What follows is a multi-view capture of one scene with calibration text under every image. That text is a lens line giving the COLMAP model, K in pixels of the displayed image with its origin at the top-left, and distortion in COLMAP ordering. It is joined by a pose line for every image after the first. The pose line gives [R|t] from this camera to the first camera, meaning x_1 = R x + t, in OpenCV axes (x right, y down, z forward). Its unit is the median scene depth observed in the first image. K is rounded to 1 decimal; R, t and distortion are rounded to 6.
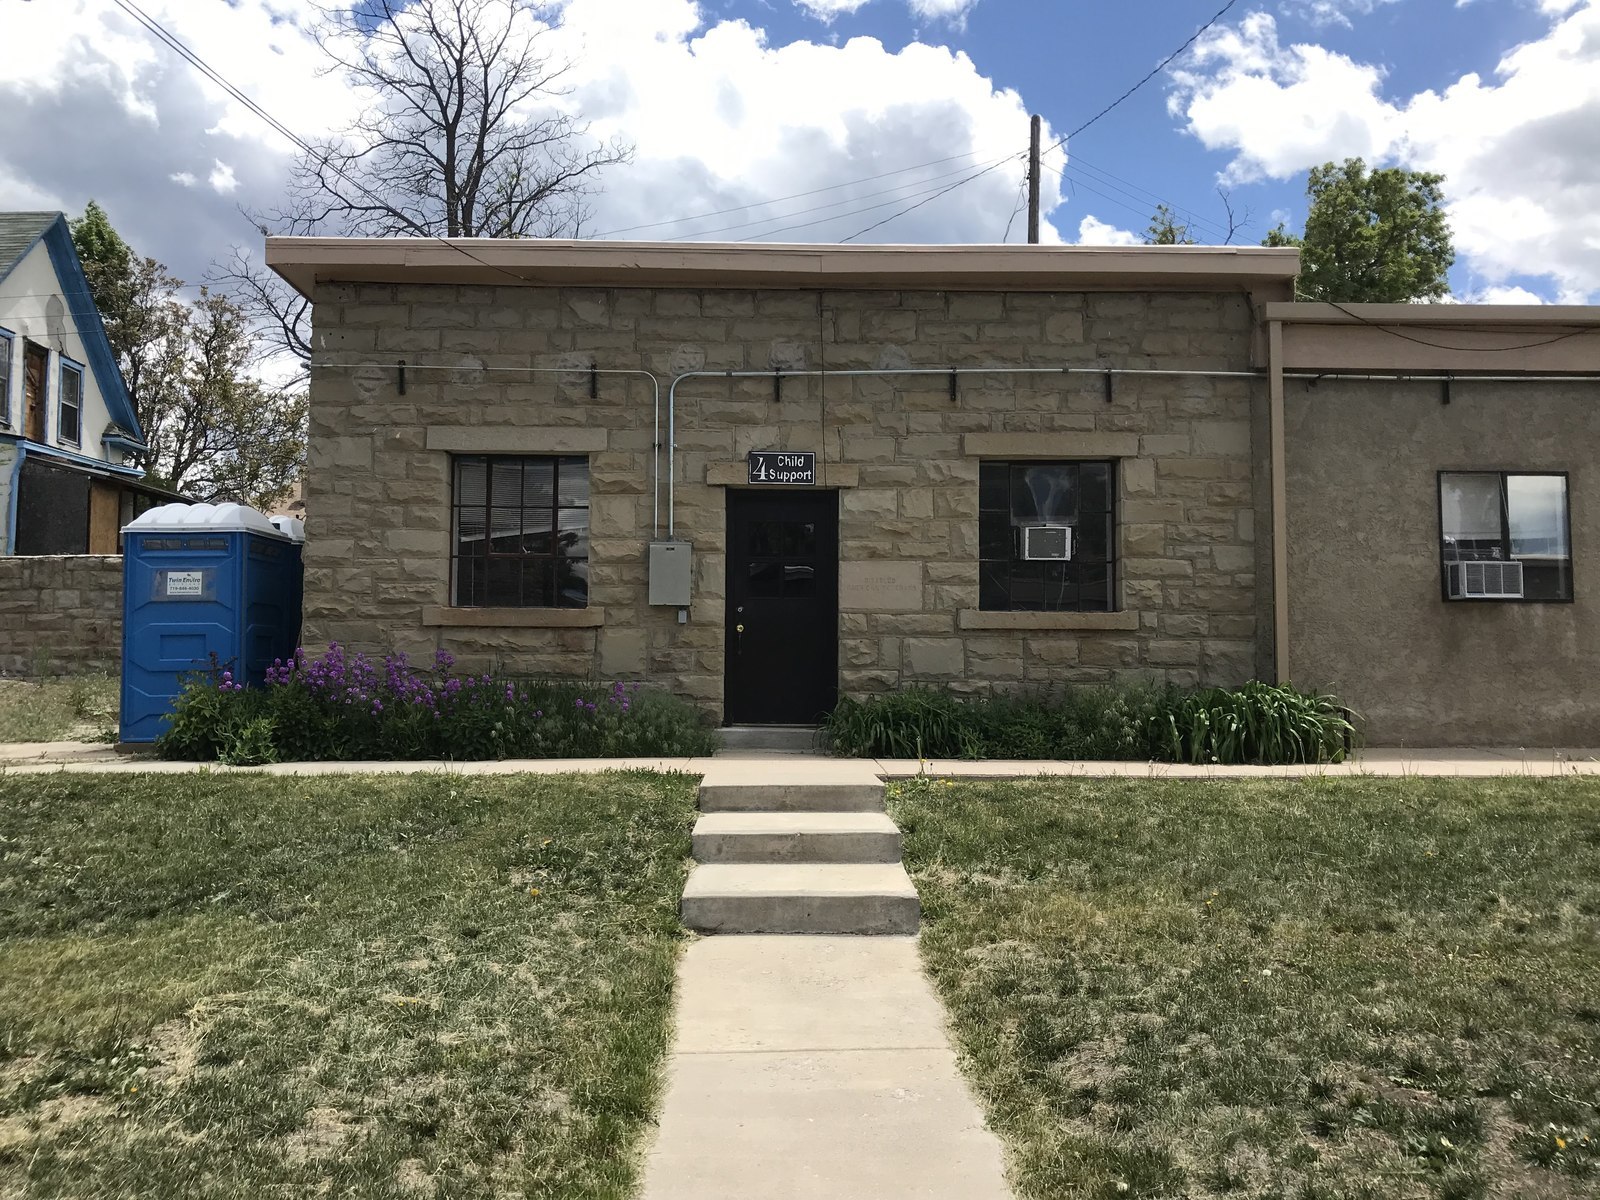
lens RADIAL K [[1270.1, 0, 804.5], [0, 1270.1, 579.9], [0, 0, 1]] dist [0.003643, -0.003591]
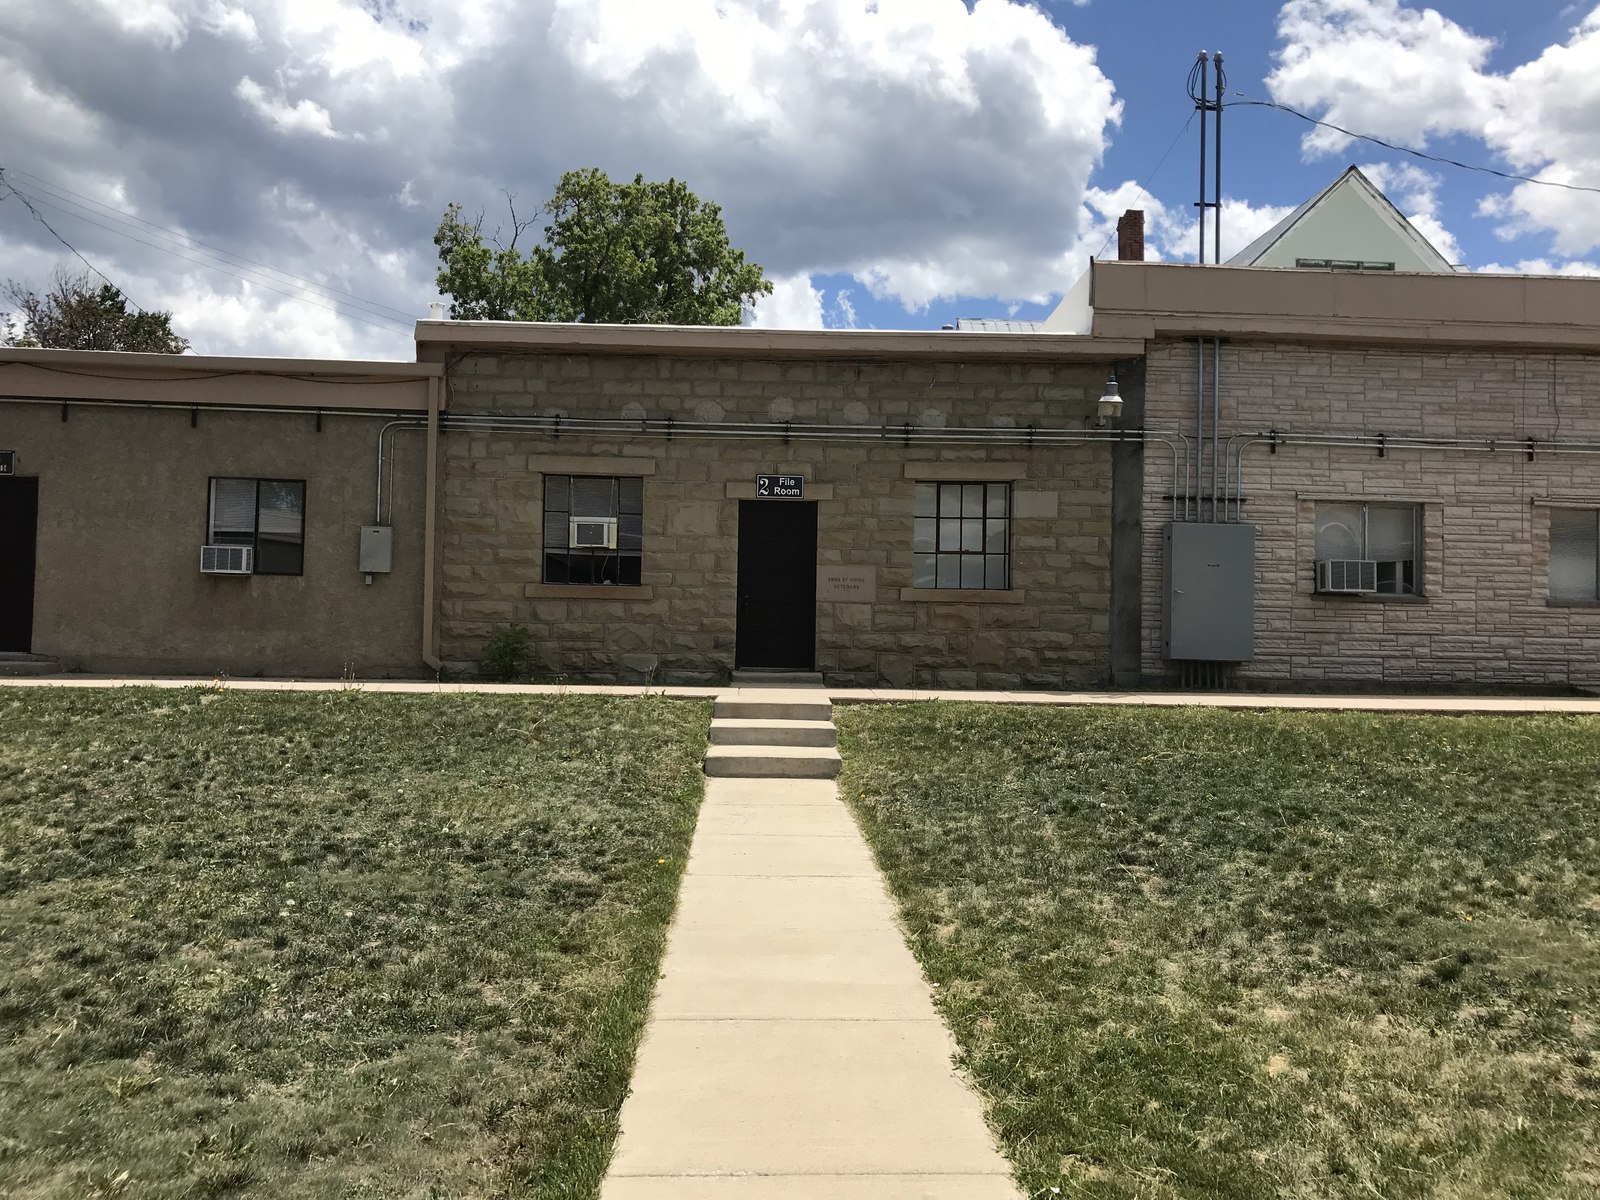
lens RADIAL K [[1270.1, 0, 804.5], [0, 1270.1, 579.9], [0, 0, 1]] dist [0.003643, -0.003591]
pose [[0.999702, 0.021608, -0.011339, 0.035678], [-0.021373, 0.999563, 0.020420, -0.024697], [0.011775, -0.020172, 0.999727, -0.522360]]
